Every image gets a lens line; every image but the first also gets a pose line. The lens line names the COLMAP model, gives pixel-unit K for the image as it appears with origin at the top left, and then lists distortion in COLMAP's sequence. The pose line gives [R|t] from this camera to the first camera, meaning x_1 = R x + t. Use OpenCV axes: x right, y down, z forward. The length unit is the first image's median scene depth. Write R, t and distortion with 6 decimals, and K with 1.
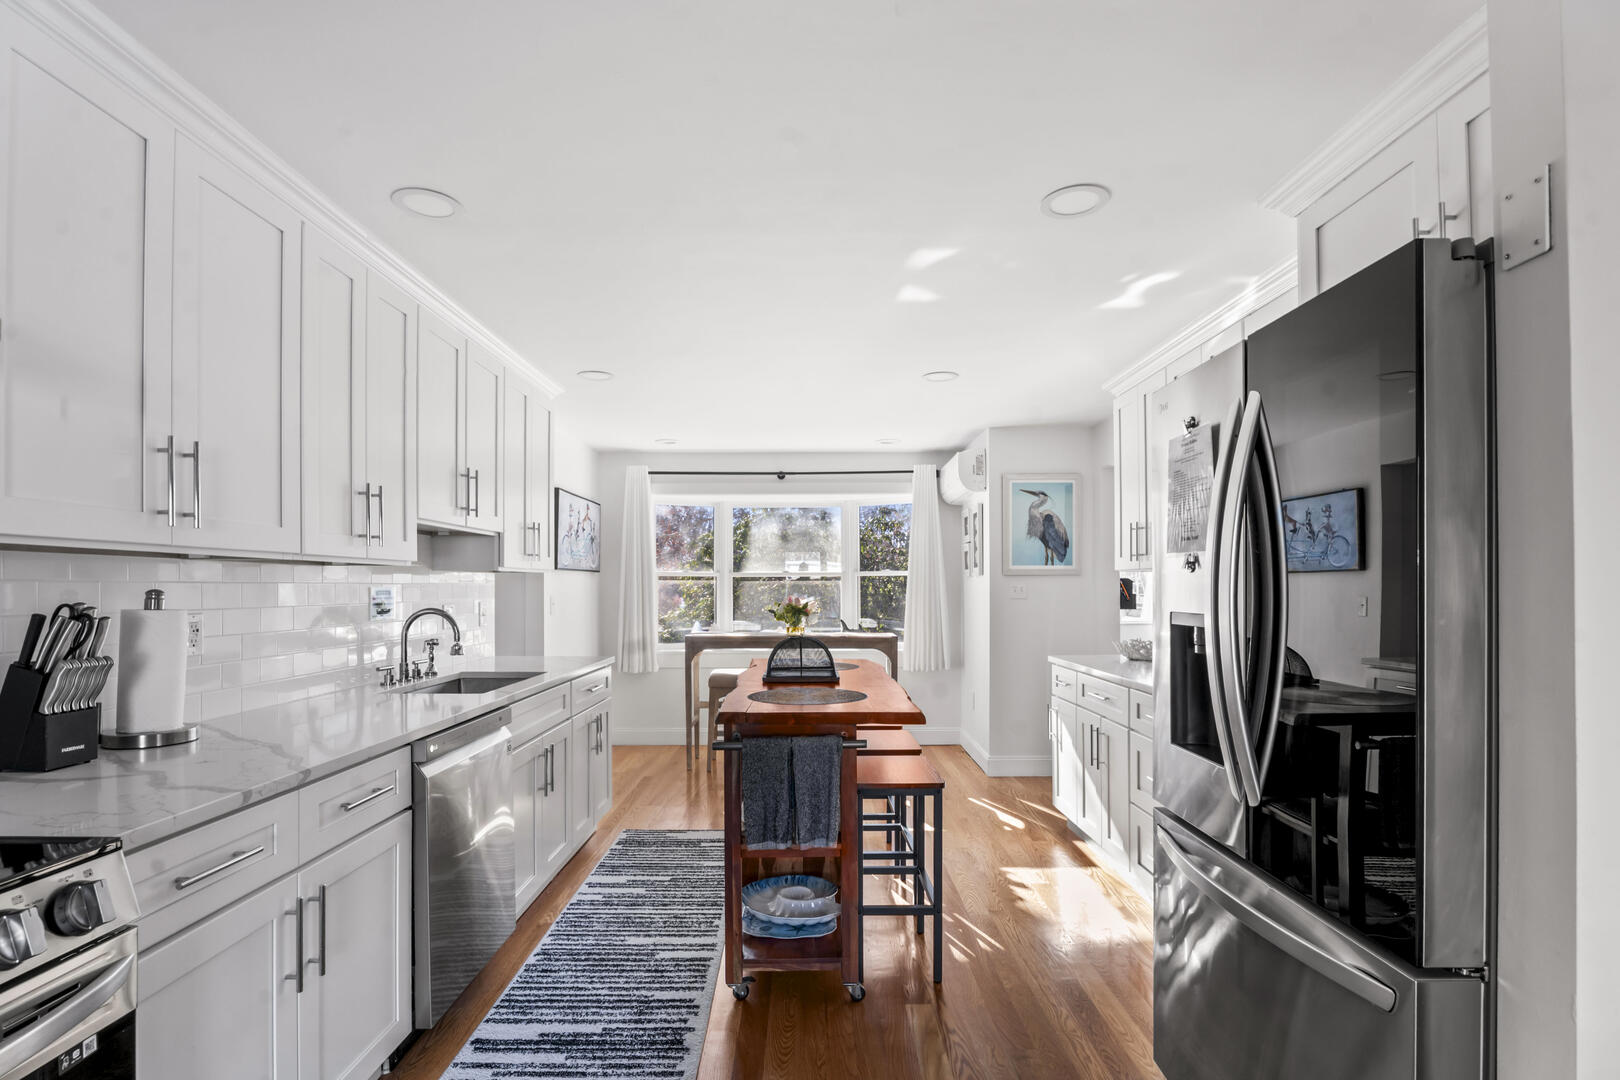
lens RADIAL K [[788.8, 0, 815.4], [0, 788.8, 579.7], [0, 0, 1]] dist [-0.000895, -0.001033]
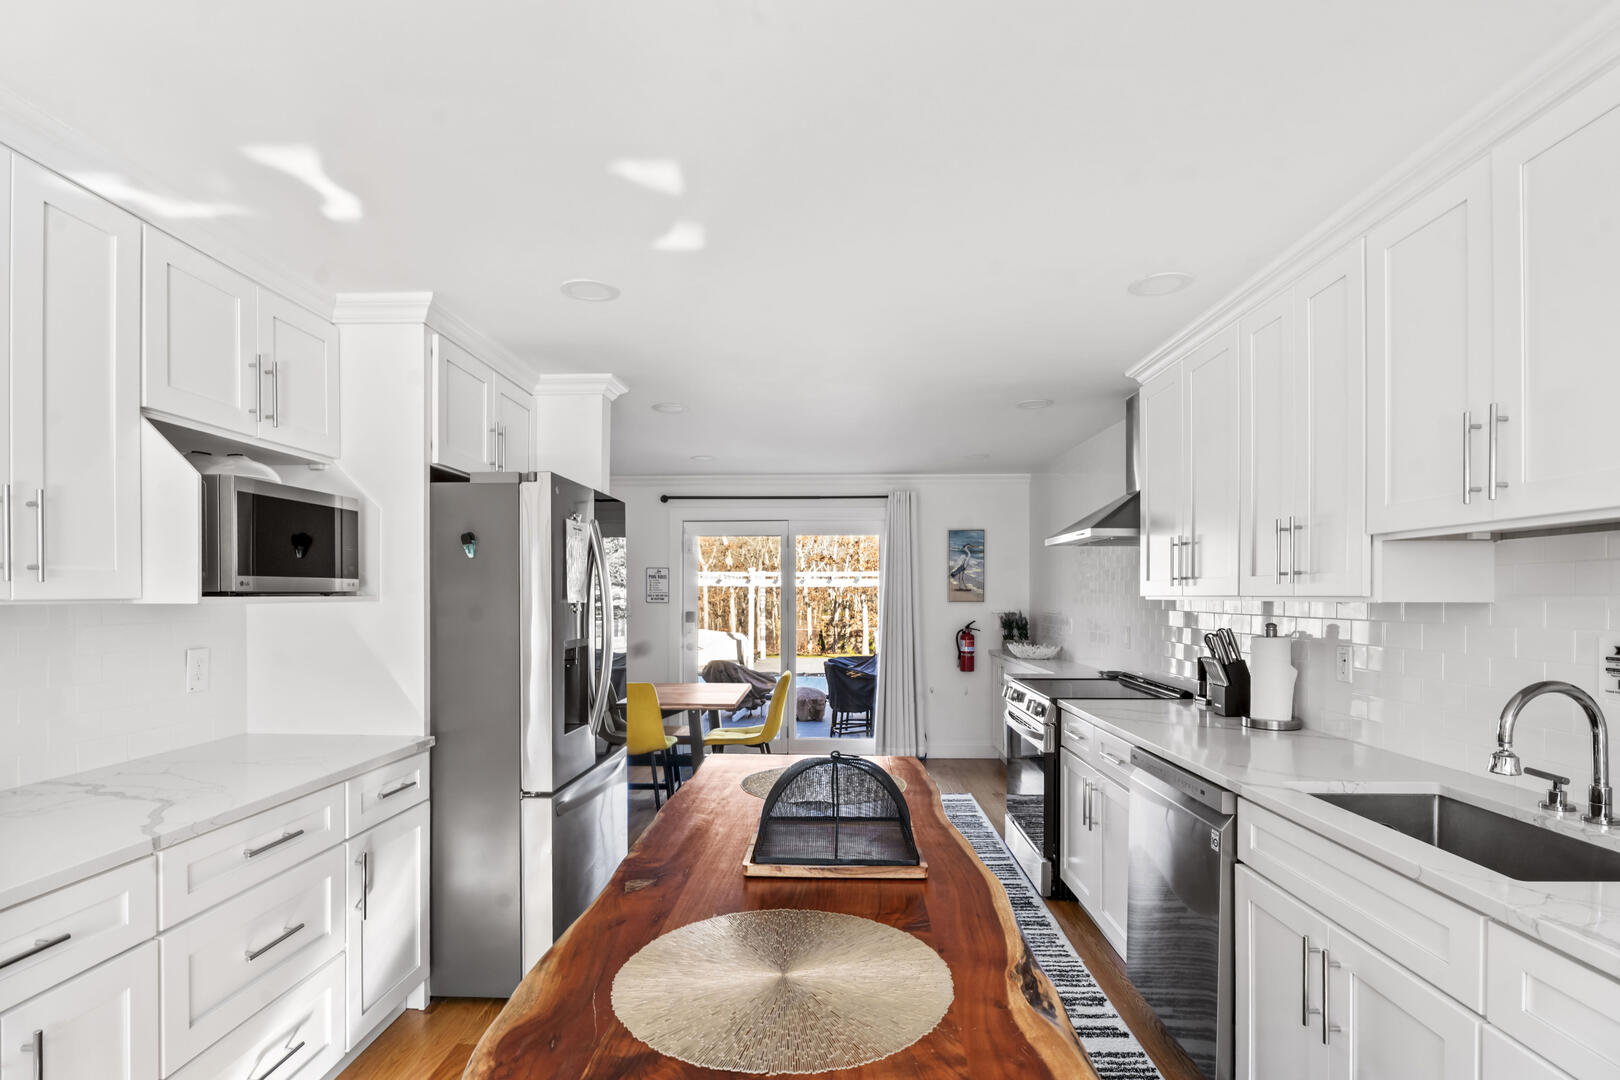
lens RADIAL K [[788.8, 0, 796.3], [0, 788.8, 600.7], [0, 0, 1]] dist [-0.000895, -0.001033]
pose [[-0.999232, 0.002786, 0.039078, -0.012325], [0.002663, 0.999991, -0.003179, -0.016452], [-0.039086, -0.003073, -0.999231, 1.701801]]
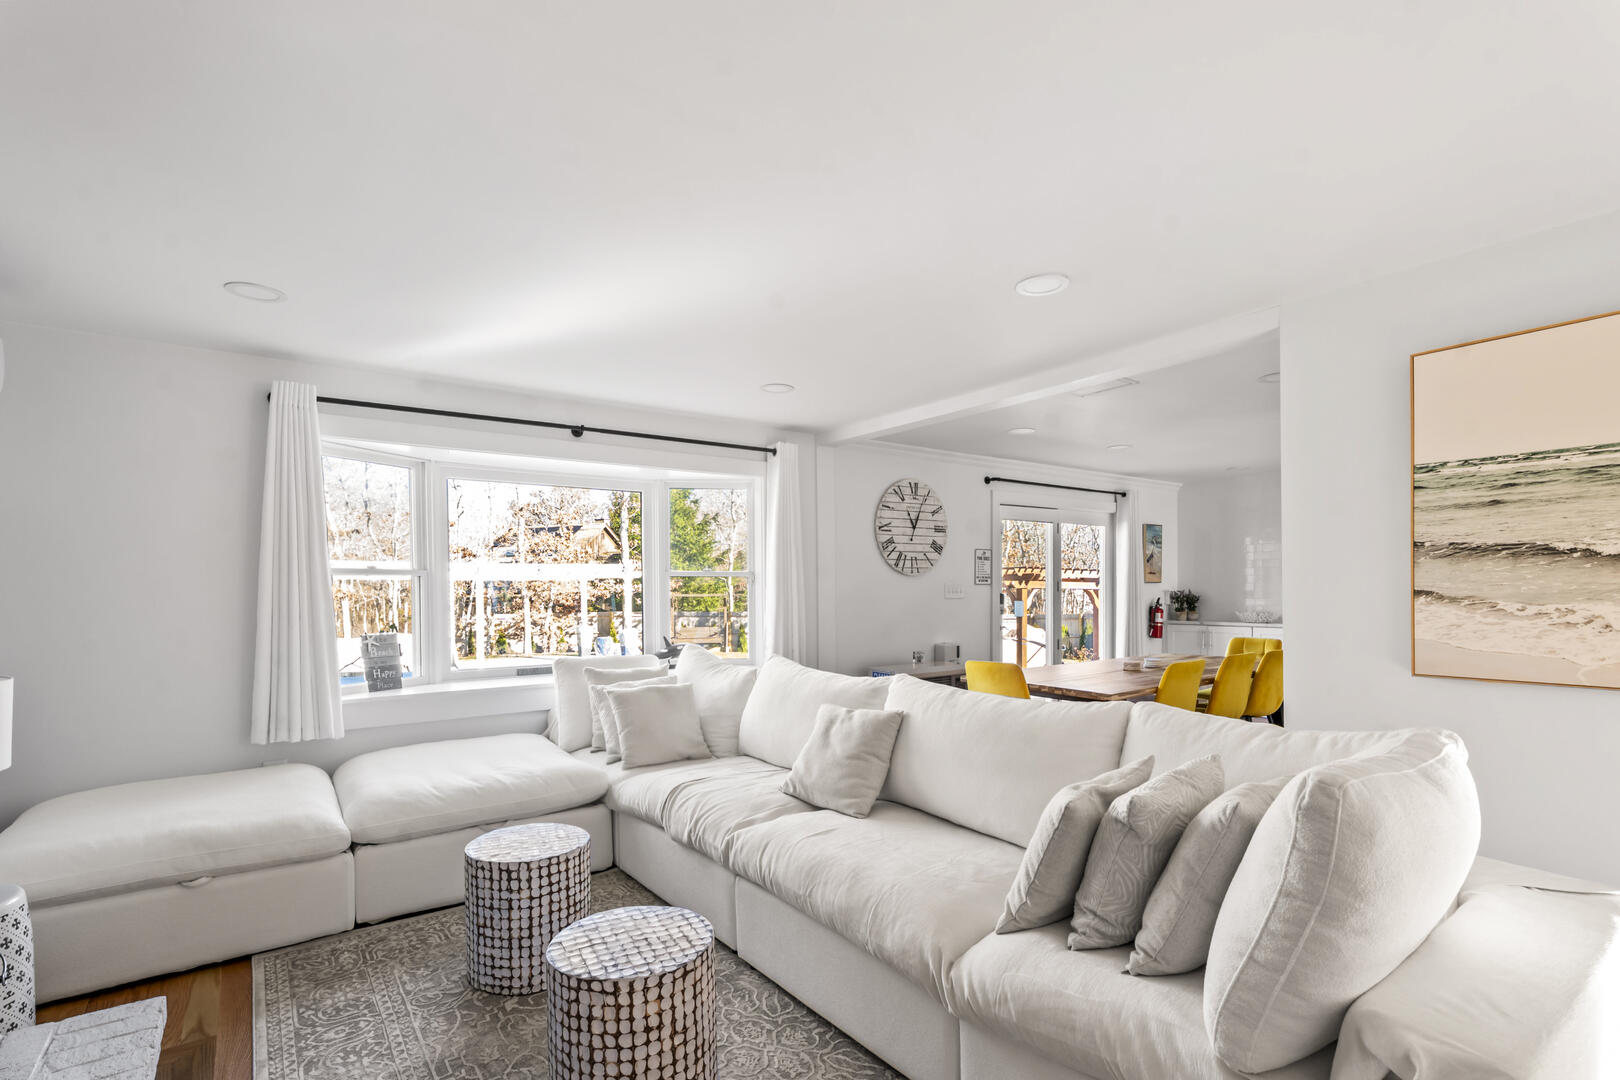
lens RADIAL K [[742.5, 0, 790.3], [0, 742.5, 601.3], [0, 0, 1]] dist [0.004742, 0.000046]
pose [[-0.824497, 0.020342, -0.565500, 2.180543], [0.021145, 0.999763, 0.005135, 0.006252], [0.565471, -0.007723, -0.824732, 0.855400]]
